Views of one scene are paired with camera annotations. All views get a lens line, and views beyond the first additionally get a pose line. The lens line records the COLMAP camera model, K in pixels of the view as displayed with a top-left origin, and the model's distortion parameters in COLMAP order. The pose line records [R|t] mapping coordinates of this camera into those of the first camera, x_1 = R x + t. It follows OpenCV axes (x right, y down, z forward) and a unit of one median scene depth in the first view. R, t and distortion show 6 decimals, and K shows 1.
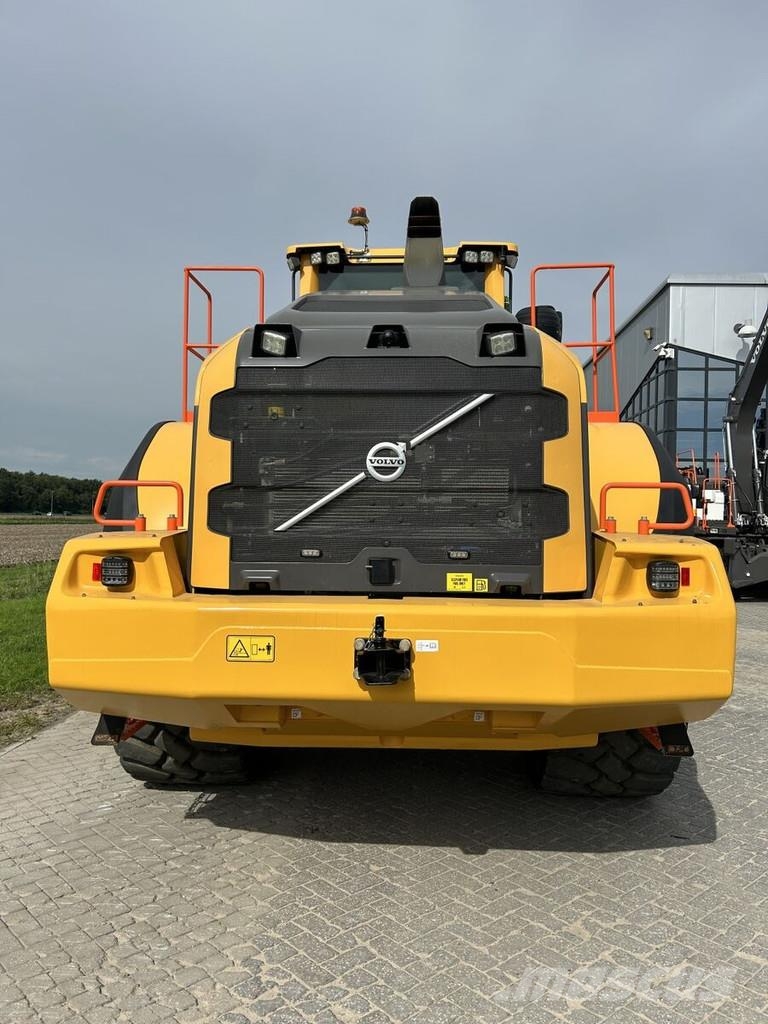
lens RADIAL K [[776.5, 0, 386.5], [0, 776.5, 517.6], [0, 0, 1]] dist [0.053640, -0.056512]
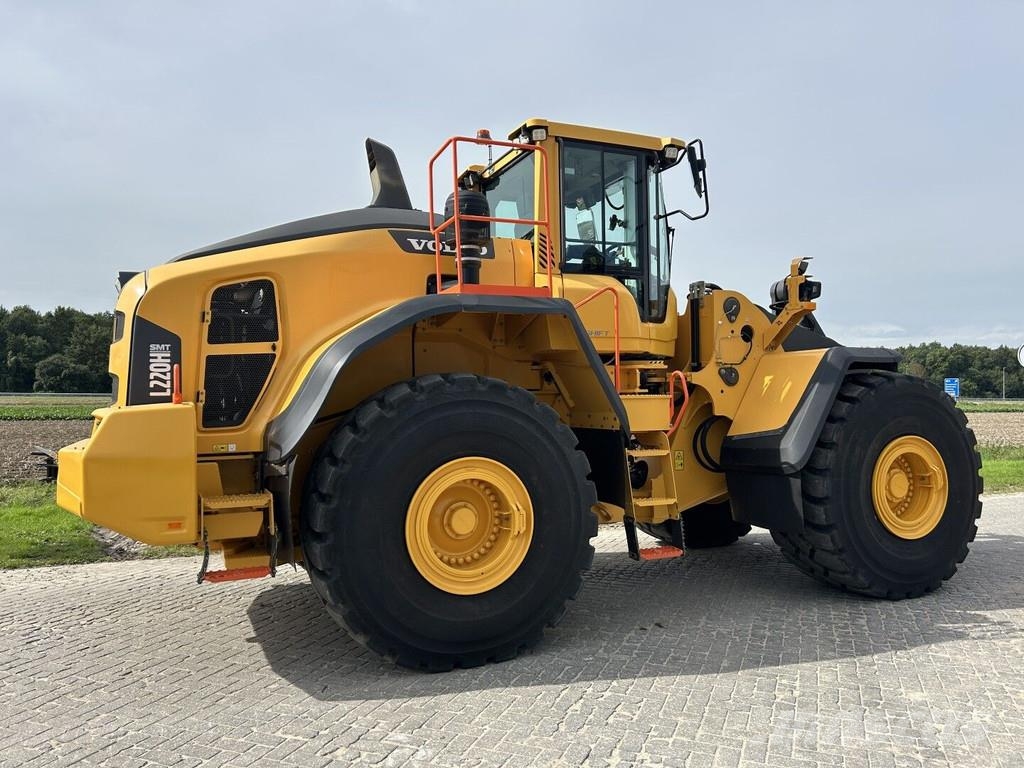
lens RADIAL K [[776.5, 0, 517.9], [0, 776.5, 385.0], [0, 0, 1]] dist [0.053640, -0.056512]
pose [[0.449956, -0.033281, -0.892430, 1.950766], [0.009704, 0.999429, -0.032379, 0.041303], [0.892998, 0.005909, 0.450022, 1.014786]]
